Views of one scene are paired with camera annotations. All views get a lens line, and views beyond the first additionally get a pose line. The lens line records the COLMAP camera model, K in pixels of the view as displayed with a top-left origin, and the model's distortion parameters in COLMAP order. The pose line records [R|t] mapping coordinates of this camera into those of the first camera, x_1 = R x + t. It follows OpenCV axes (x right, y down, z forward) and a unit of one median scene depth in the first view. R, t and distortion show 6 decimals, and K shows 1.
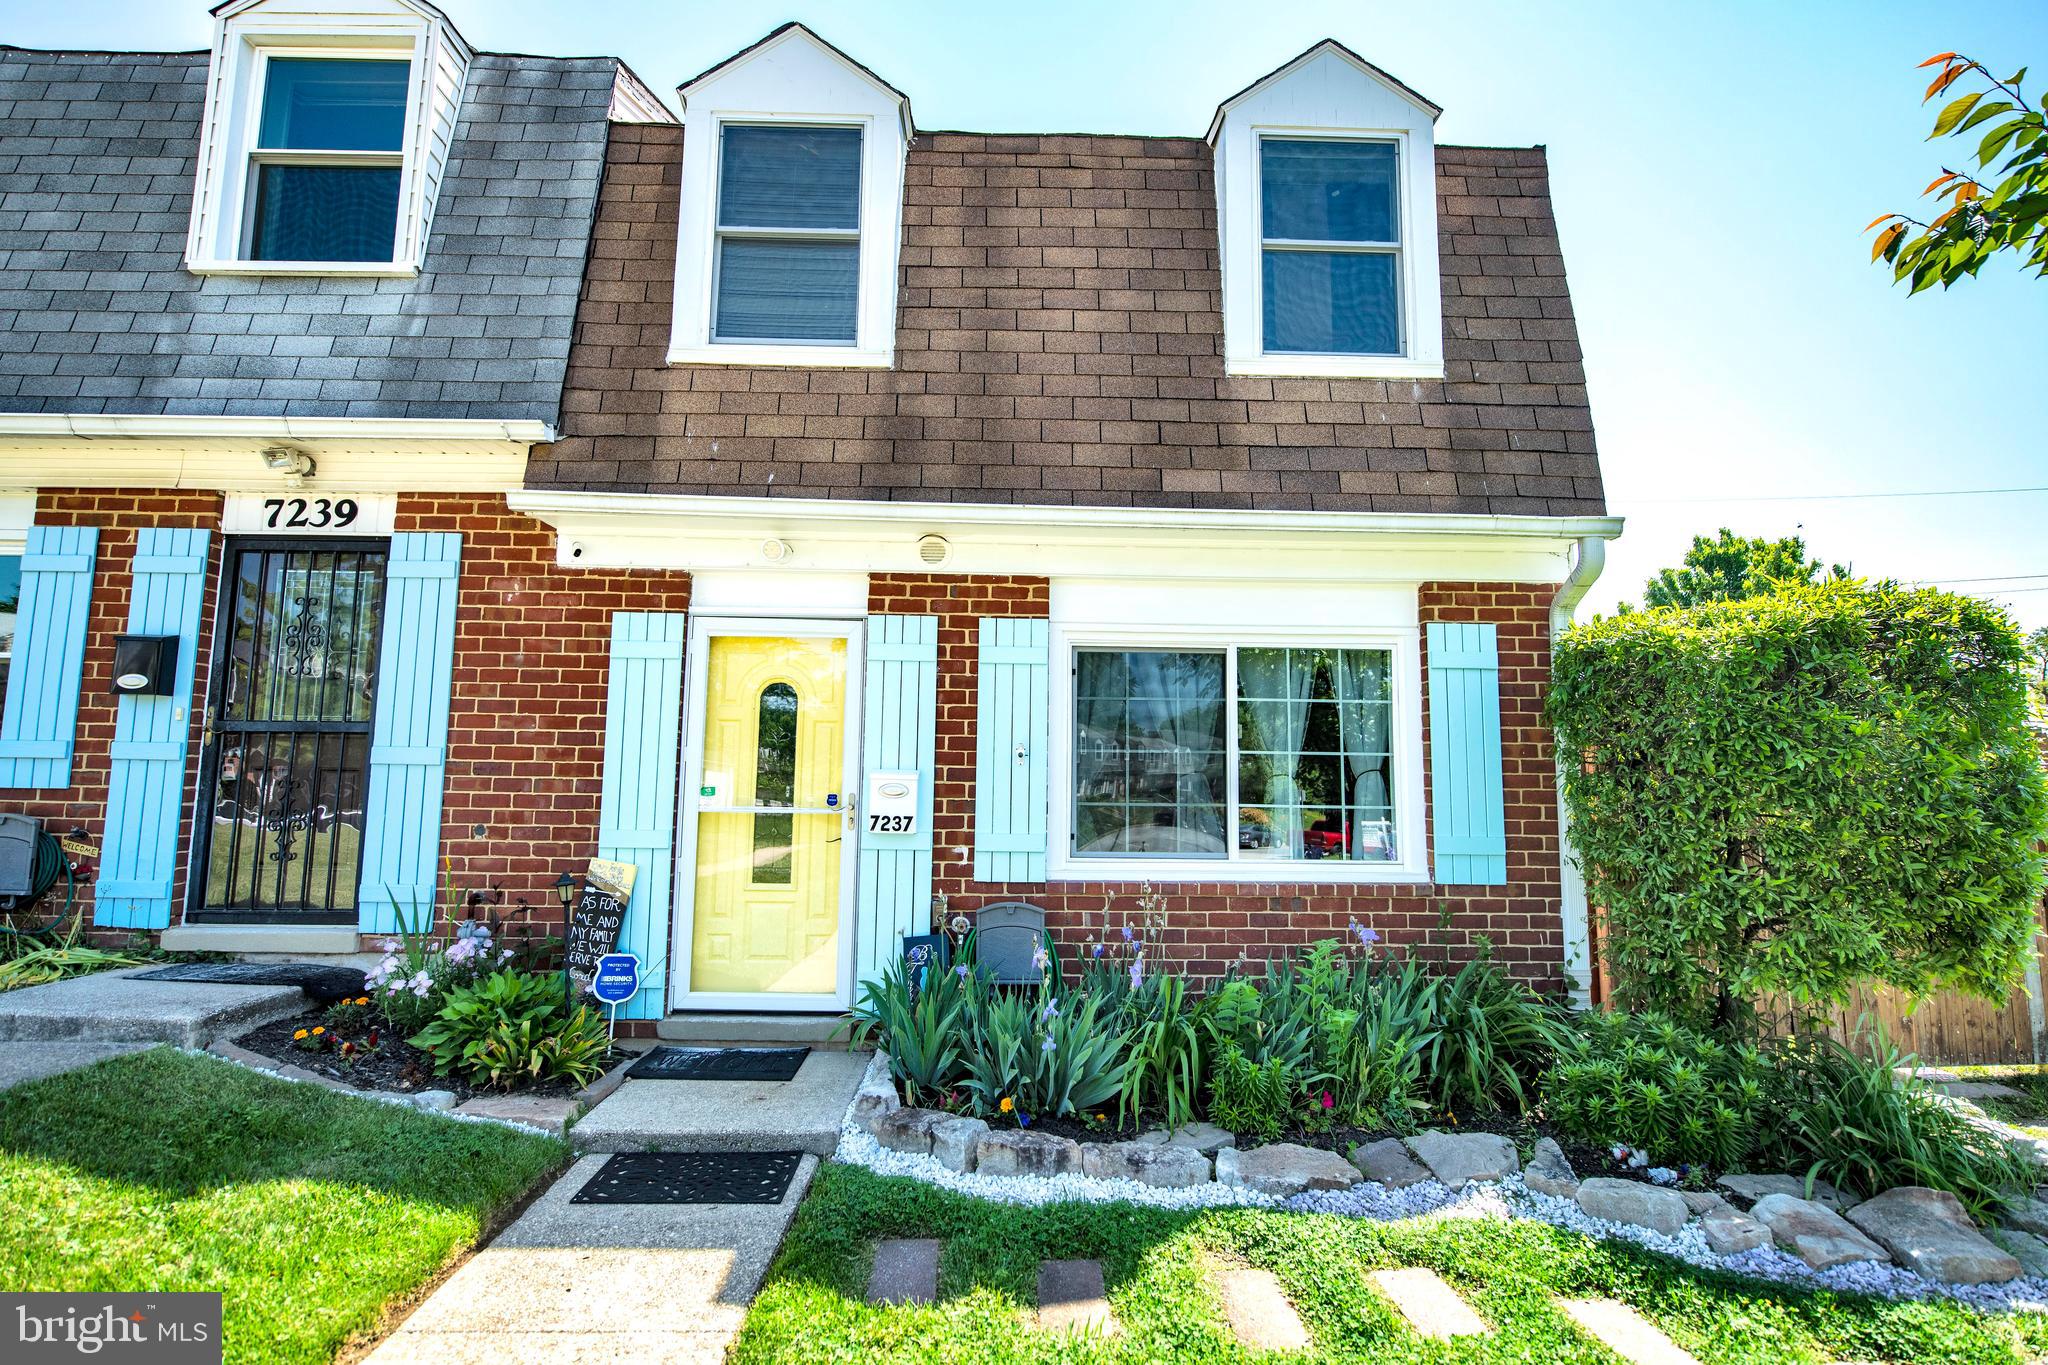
lens RADIAL K [[993.0, 0, 1027.2], [0, 993.0, 665.2], [0, 0, 1]] dist [-0.007074, -0.002298]
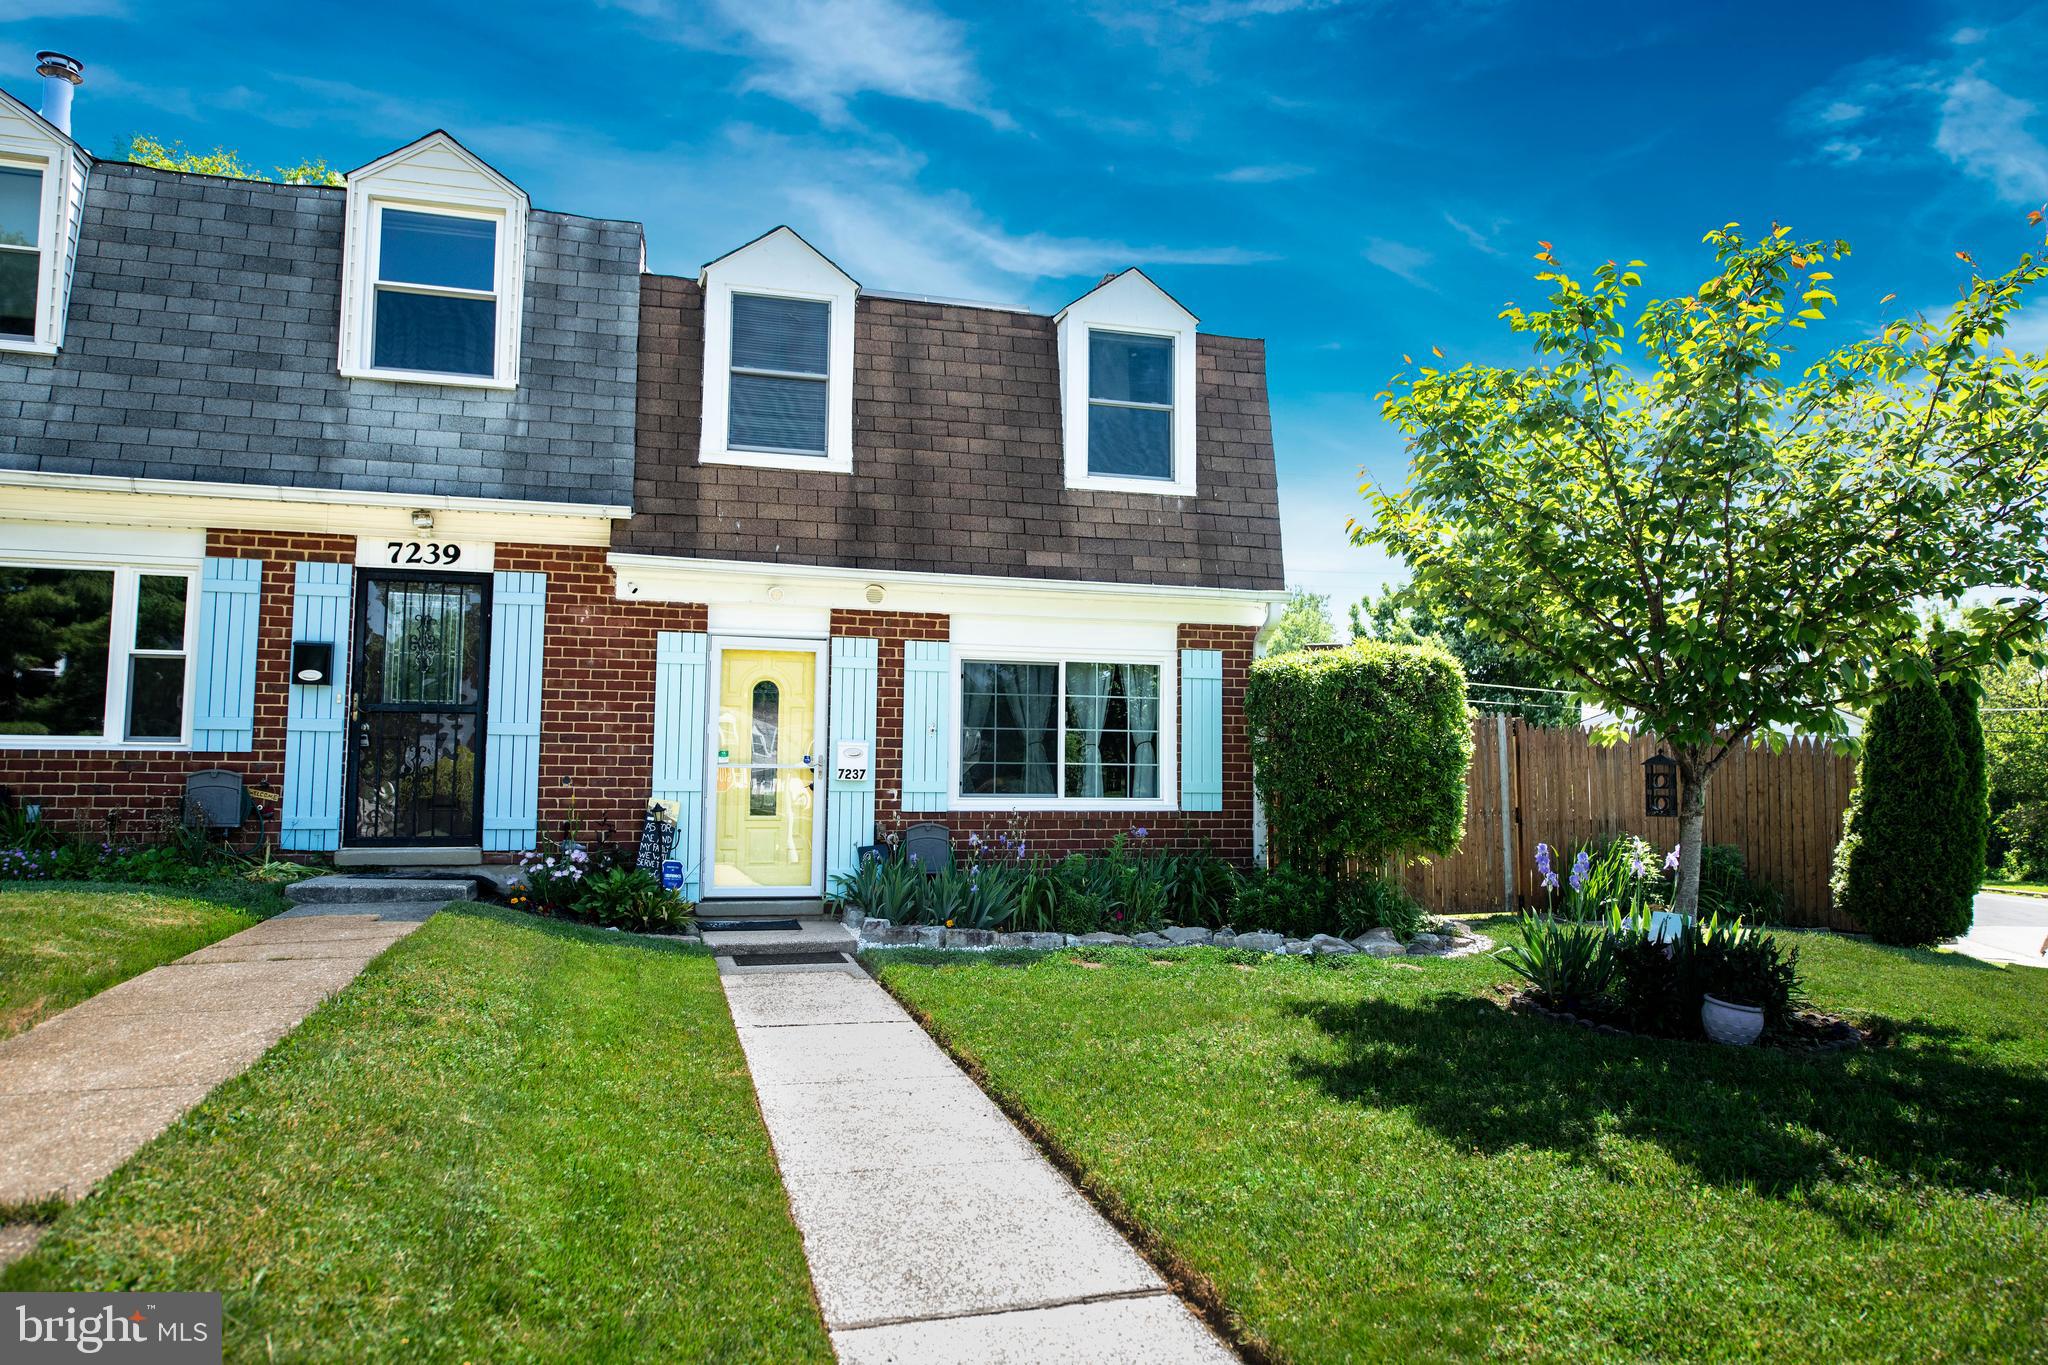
lens RADIAL K [[1358.3, 0, 1032.9], [0, 1358.3, 663.6], [0, 0, 1]] dist [0.001417, 0.001084]
pose [[0.967869, 0.017355, 0.250854, -0.384093], [-0.026169, 0.999150, 0.031843, -0.084817], [-0.250088, -0.037385, 0.967501, -1.077219]]
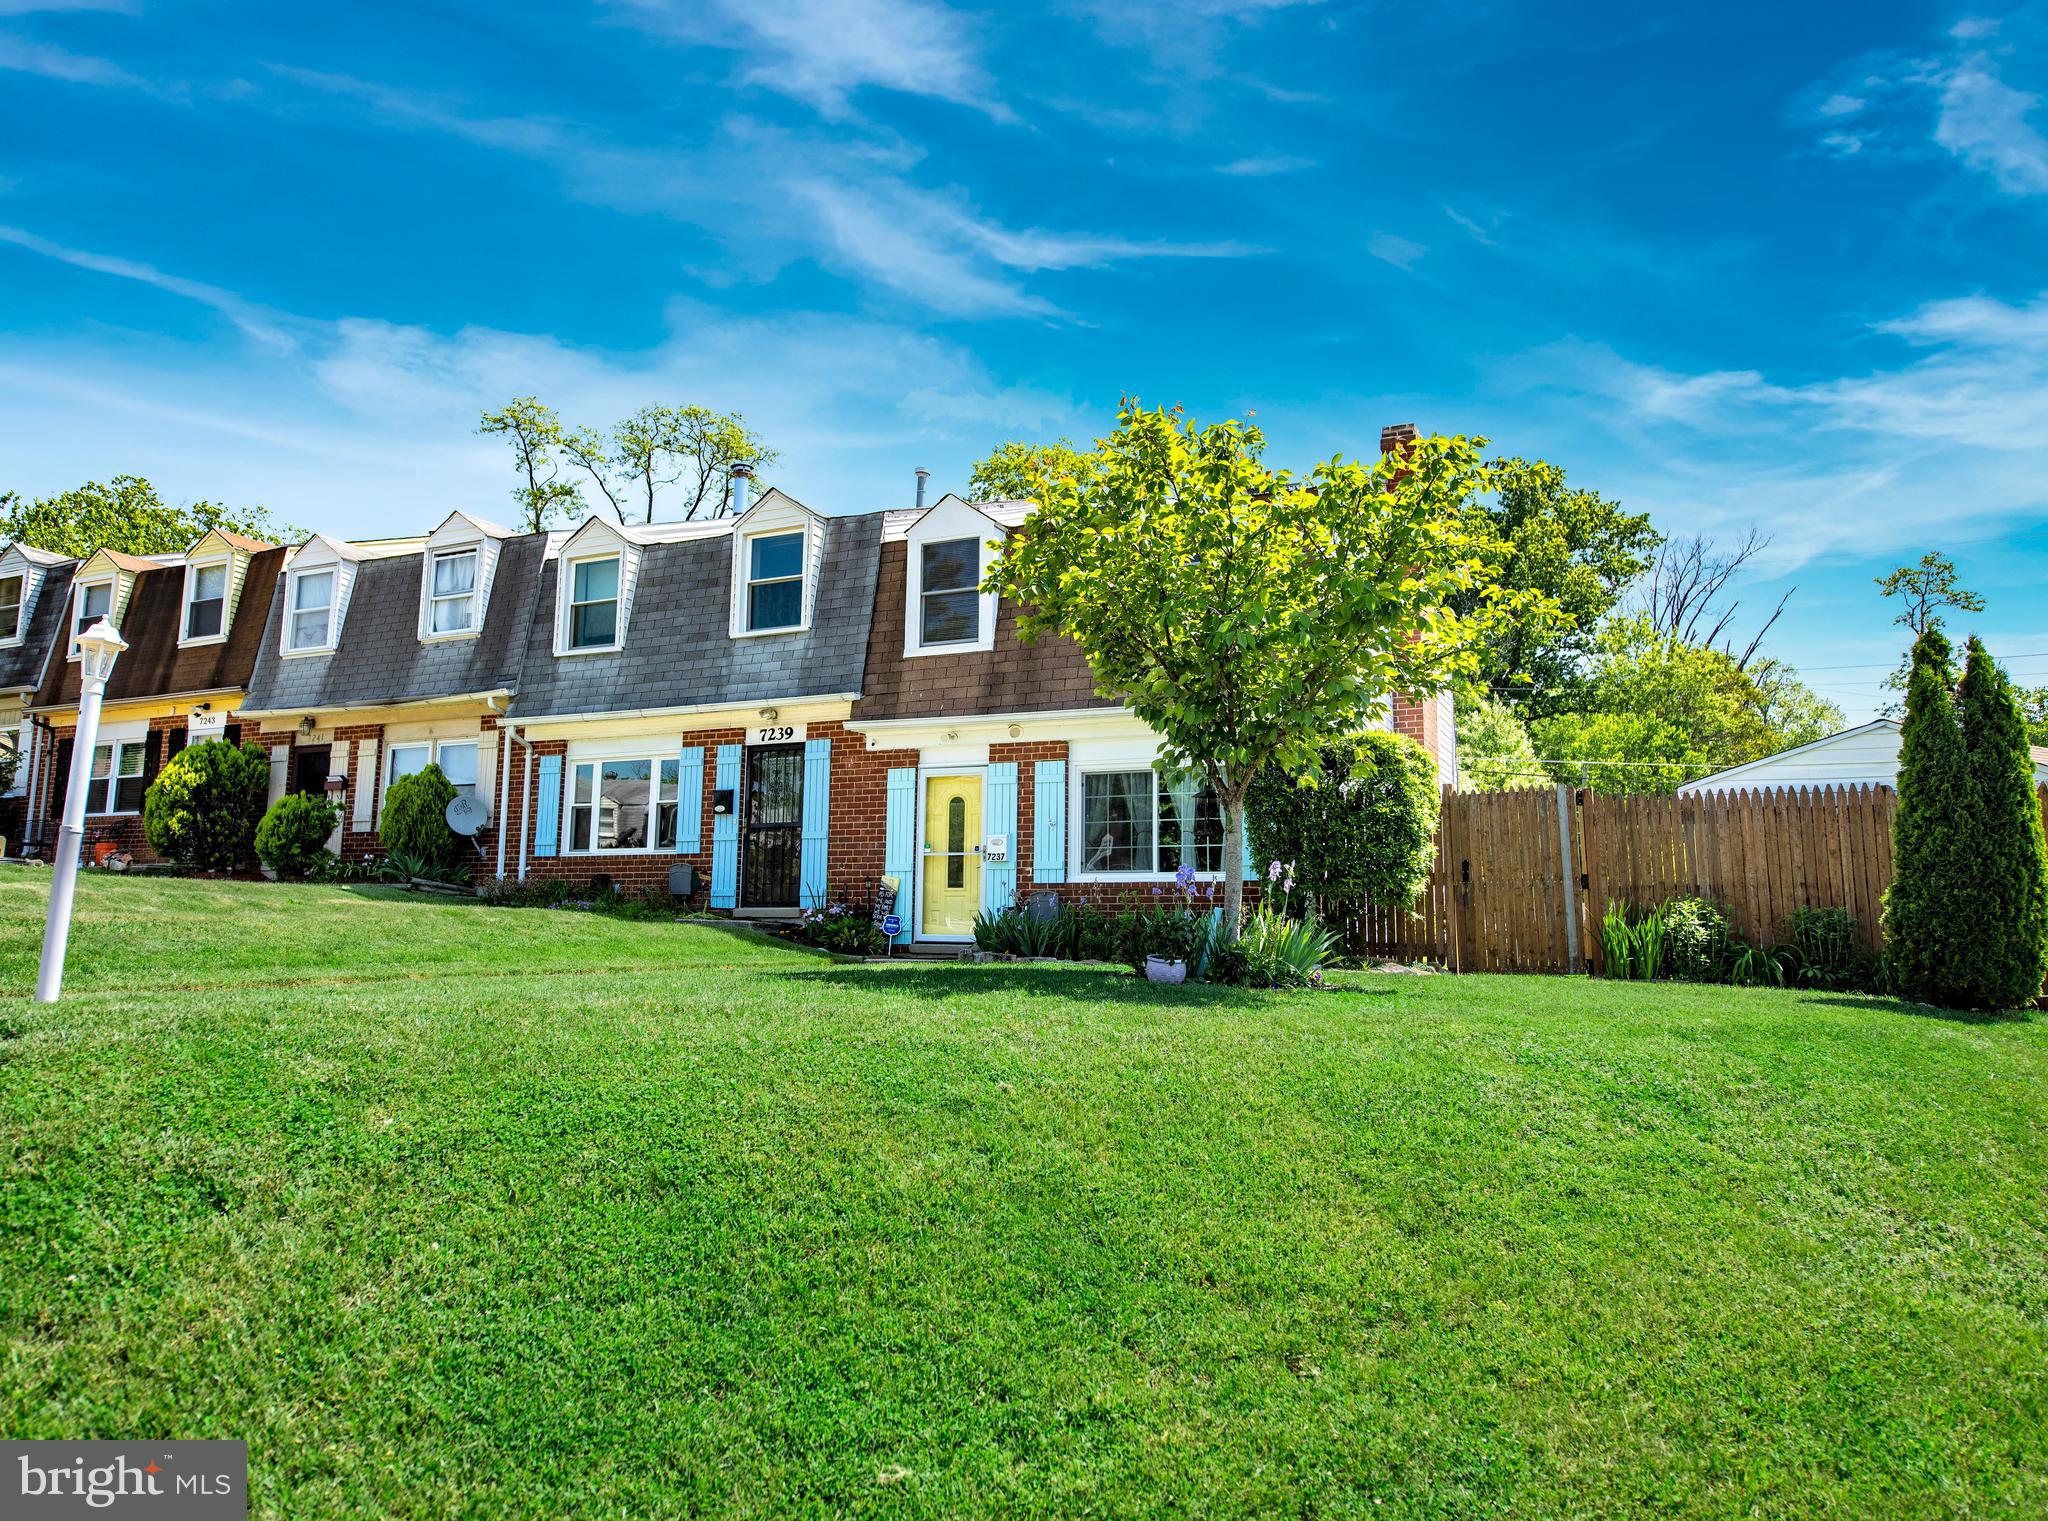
lens RADIAL K [[1417.0, 0, 984.2], [0, 1417.0, 732.2], [0, 0, 1]] dist [-0.000244, -0.001696]
pose [[0.886416, -0.069588, -0.457628, 1.271531], [0.049060, 0.997190, -0.056607, 0.056742], [0.460282, 0.027726, 0.887340, -1.785392]]
